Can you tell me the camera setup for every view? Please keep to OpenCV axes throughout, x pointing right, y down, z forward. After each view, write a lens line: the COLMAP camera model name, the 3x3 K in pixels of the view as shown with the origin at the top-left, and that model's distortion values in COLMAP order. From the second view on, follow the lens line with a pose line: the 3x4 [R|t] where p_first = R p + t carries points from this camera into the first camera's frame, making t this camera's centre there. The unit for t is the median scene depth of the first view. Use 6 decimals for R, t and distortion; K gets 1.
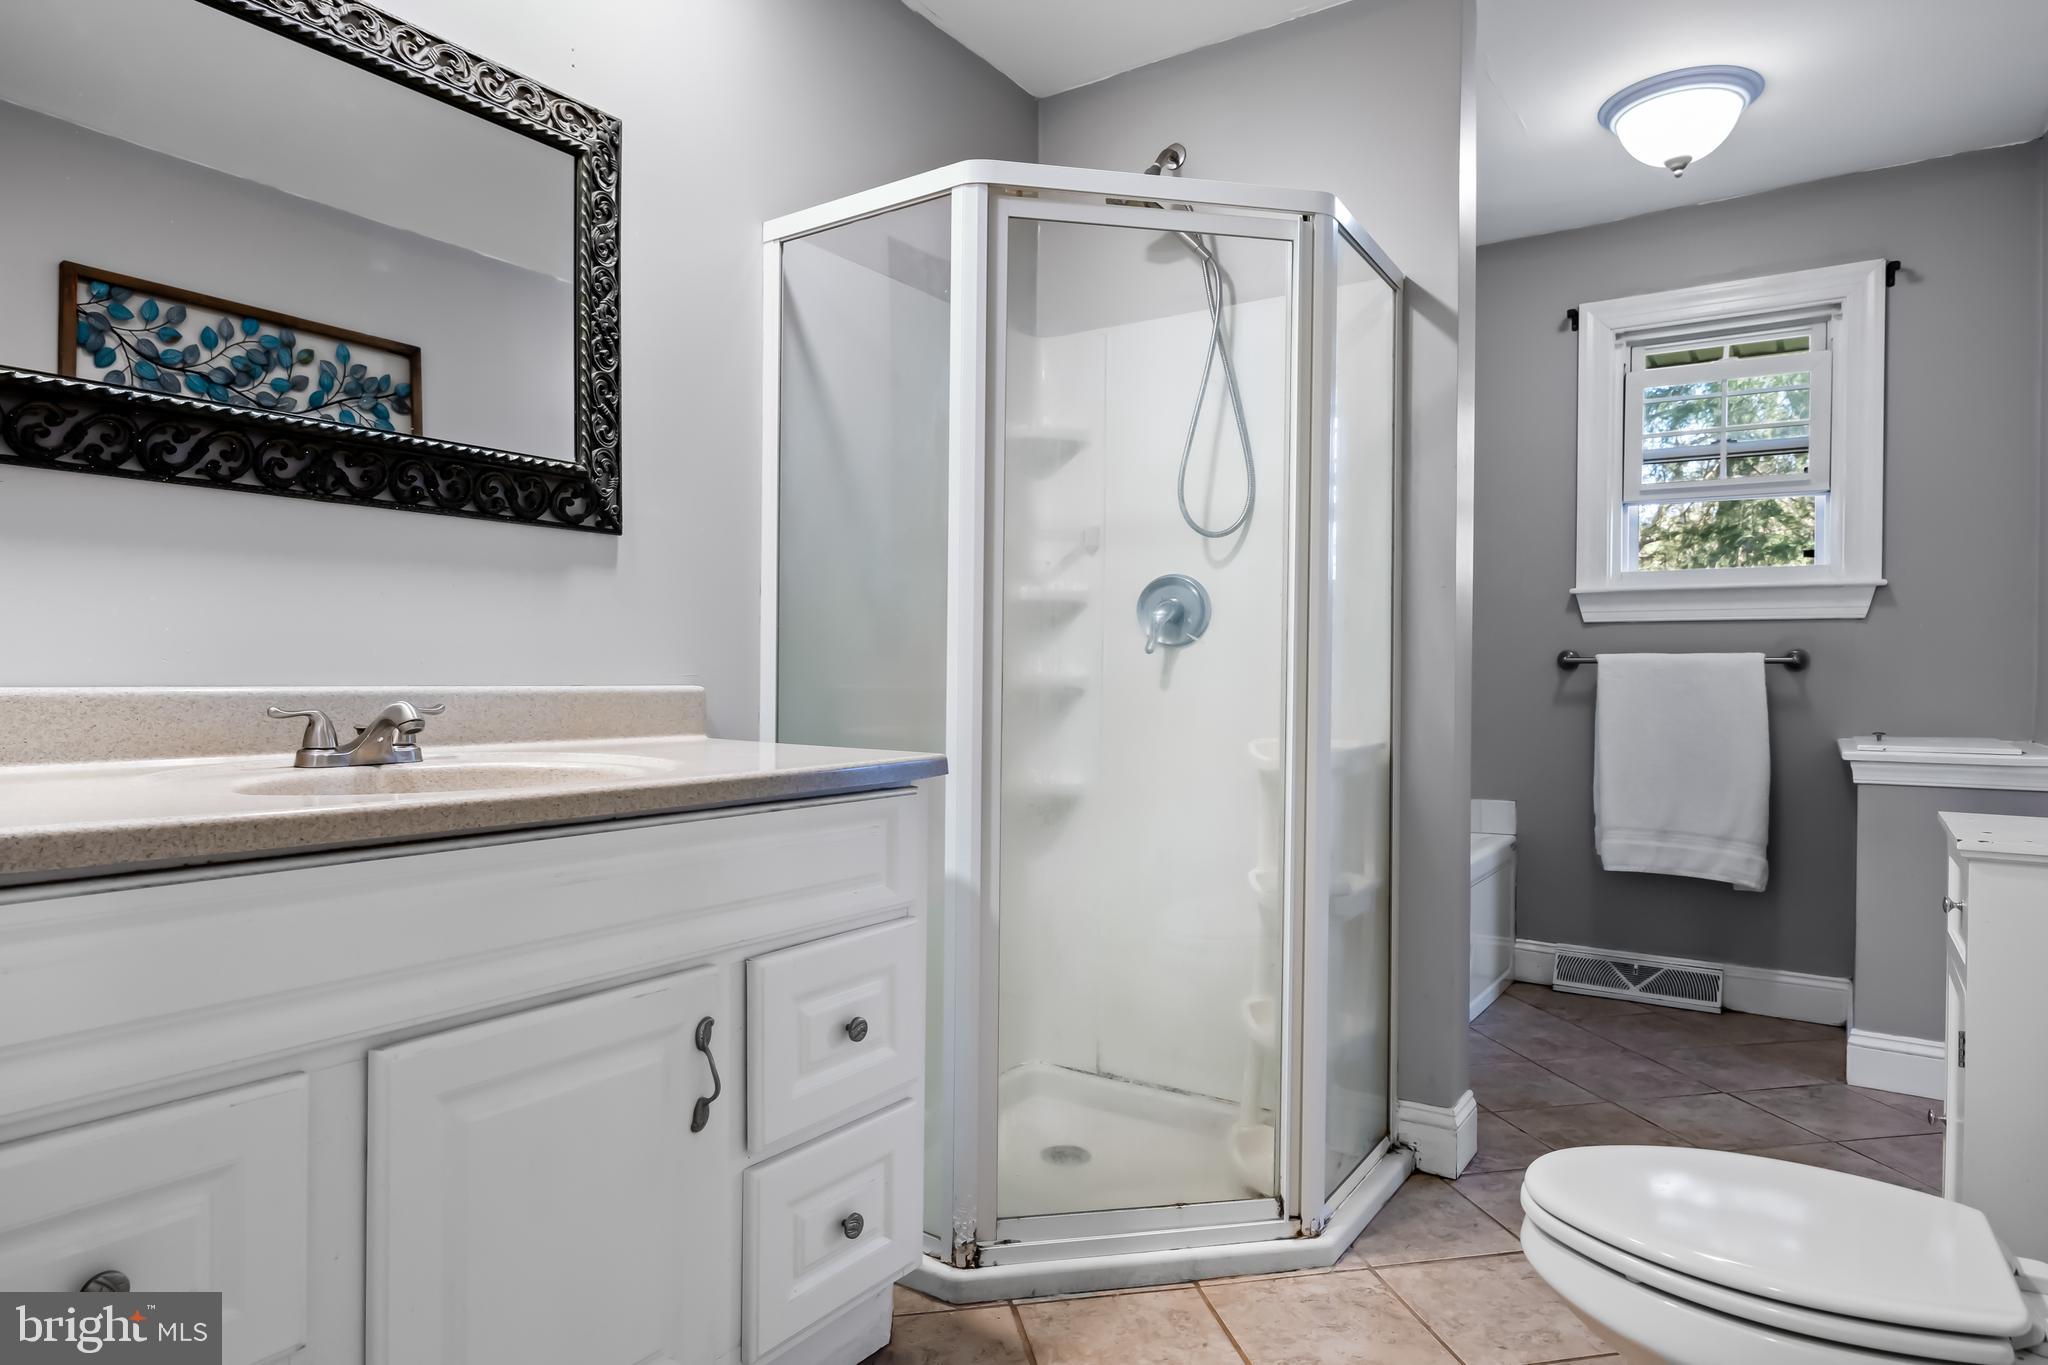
lens RADIAL K [[1184.5, 0, 1029.3], [0, 1184.5, 676.9], [0, 0, 1]] dist [0.008021, 0.000659]
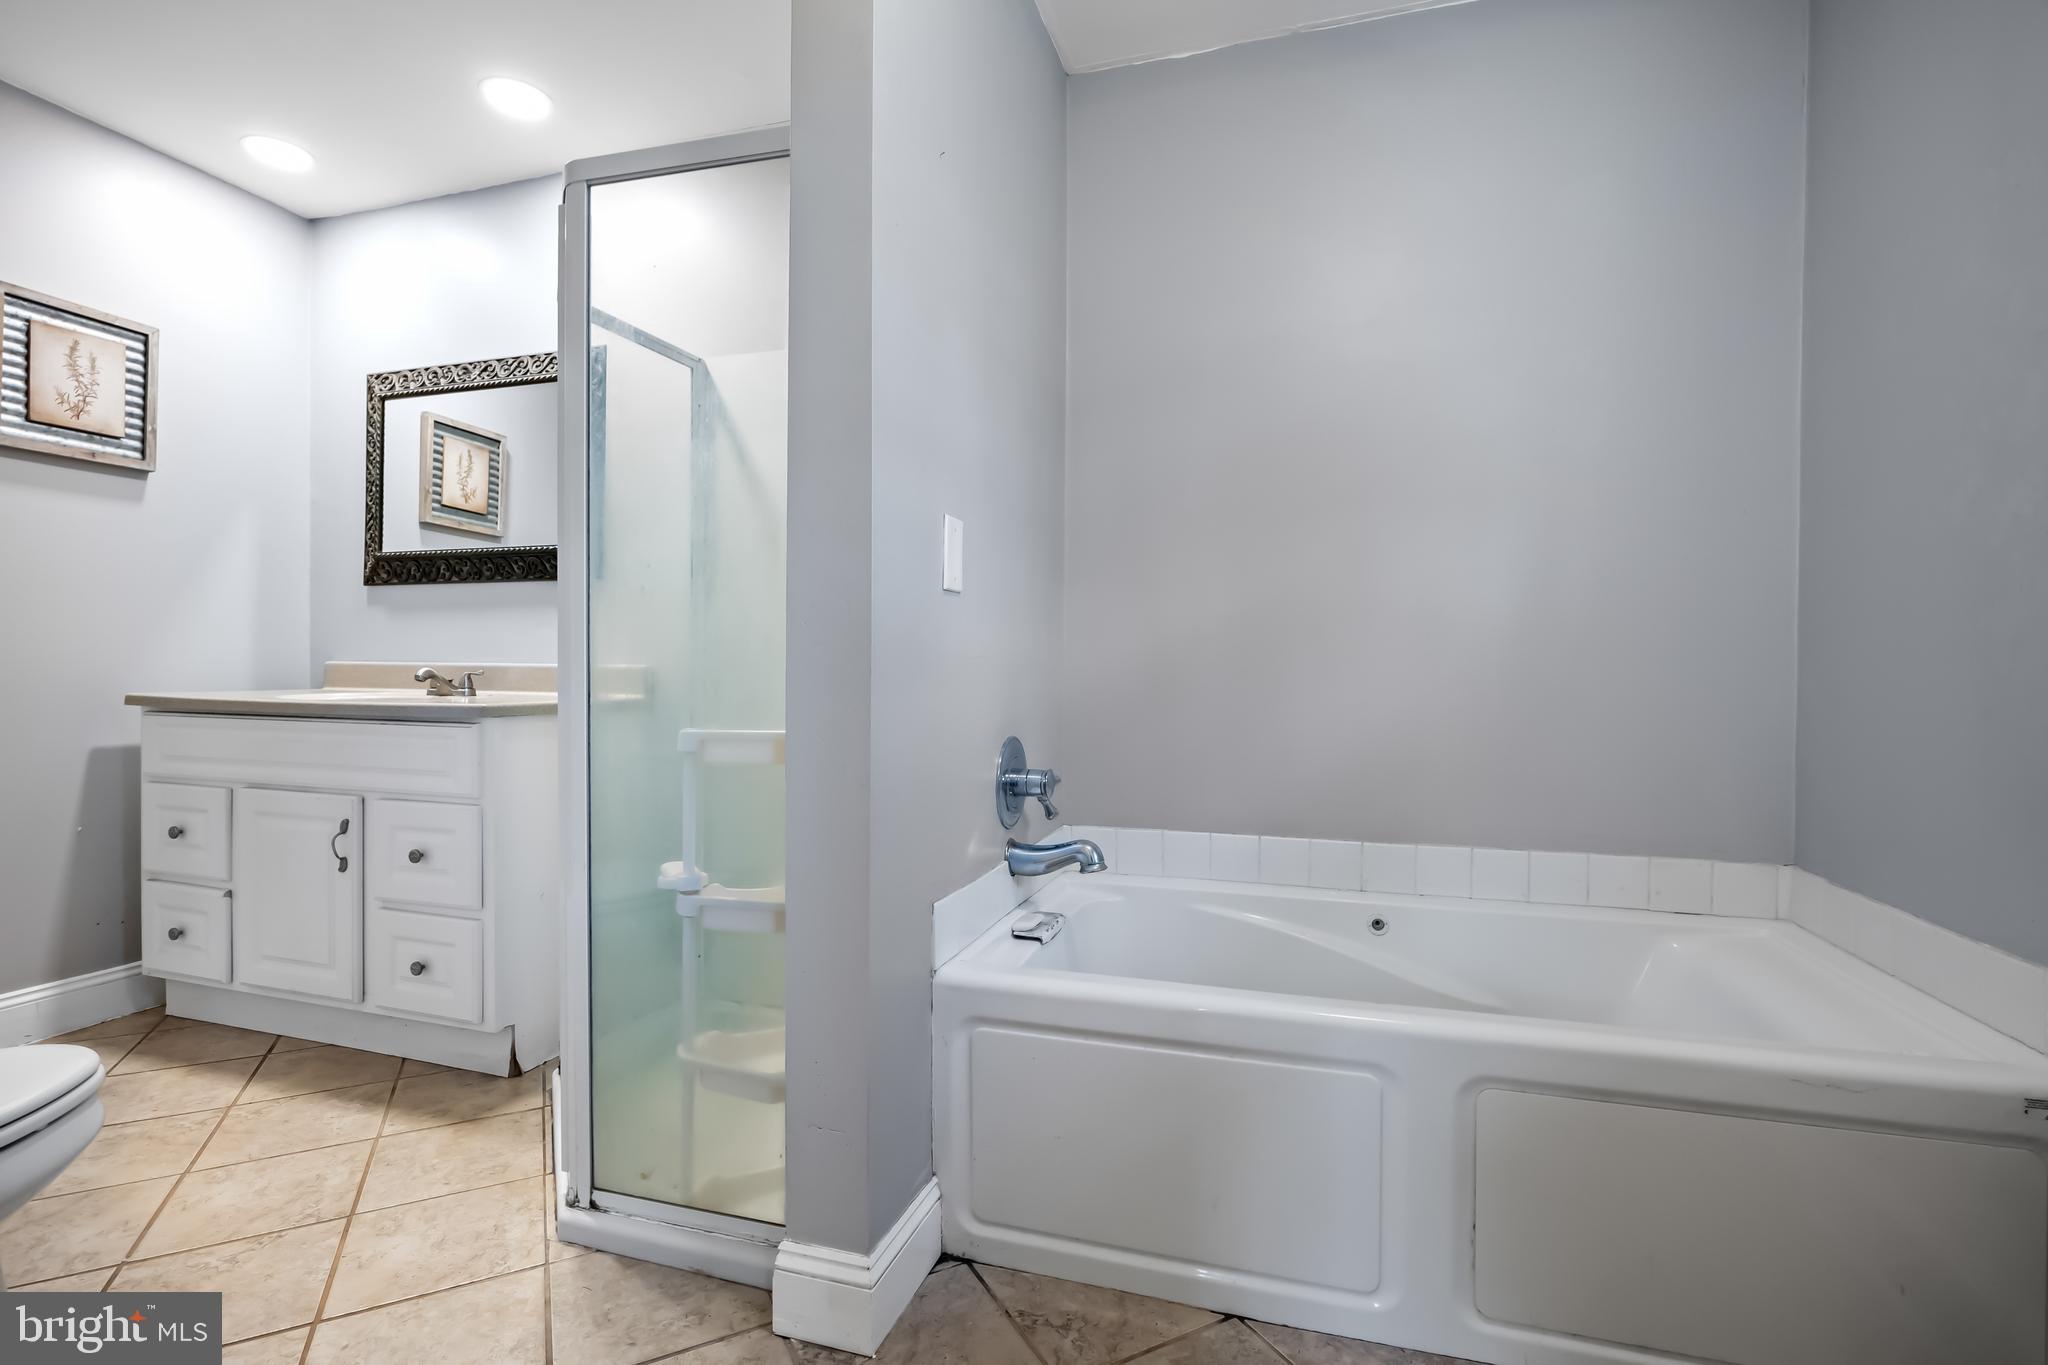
lens RADIAL K [[924.0, 0, 1033.3], [0, 924.0, 682.4], [0, 0, 1]] dist [-0.012441, 0.000722]
pose [[0.296227, 0.005528, -0.955102, 1.235717], [-0.009717, 0.999949, 0.002774, 0.026403], [0.955068, 0.008459, 0.296265, 1.286670]]
